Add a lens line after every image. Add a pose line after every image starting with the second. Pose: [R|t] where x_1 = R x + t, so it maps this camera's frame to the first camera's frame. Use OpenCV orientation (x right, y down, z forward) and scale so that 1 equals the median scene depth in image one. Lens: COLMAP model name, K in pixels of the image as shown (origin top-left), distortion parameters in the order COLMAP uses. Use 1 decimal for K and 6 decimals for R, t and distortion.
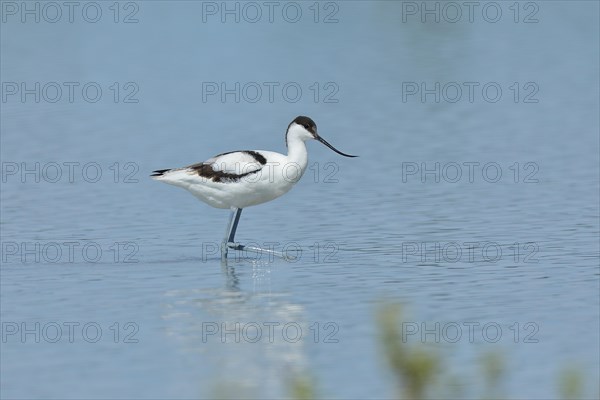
lens RADIAL K [[217.8, 0, 300.1], [0, 217.8, 252.7], [0, 0, 1]] dist [-0.000407, 0.000080]
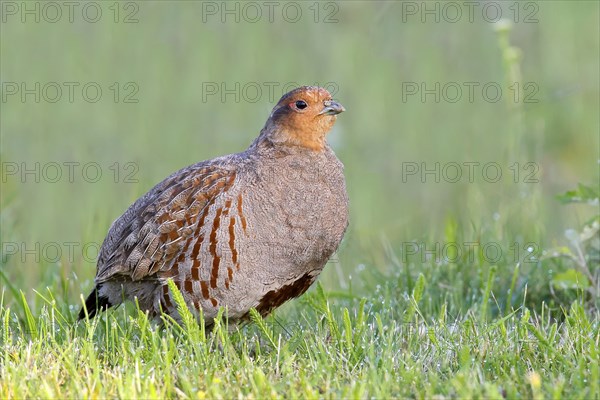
lens RADIAL K [[217.8, 0, 300.1], [0, 217.8, 252.7], [0, 0, 1]] dist [-0.000407, 0.000080]
pose [[0.999984, 0.003566, -0.004288, -0.910772], [-0.003568, 0.999993, -0.000543, 0.001228], [0.004286, 0.000559, 0.999991, -0.000616]]
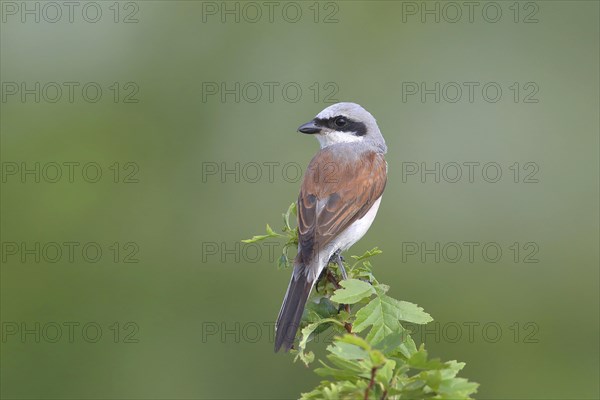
lens RADIAL K [[217.8, 0, 300.1], [0, 217.8, 252.7], [0, 0, 1]] dist [-0.000407, 0.000080]
pose [[0.999975, 0.004176, -0.005618, -1.825580], [-0.004179, 0.999991, -0.000365, 0.003627], [0.005617, 0.000388, 0.999984, -0.004026]]
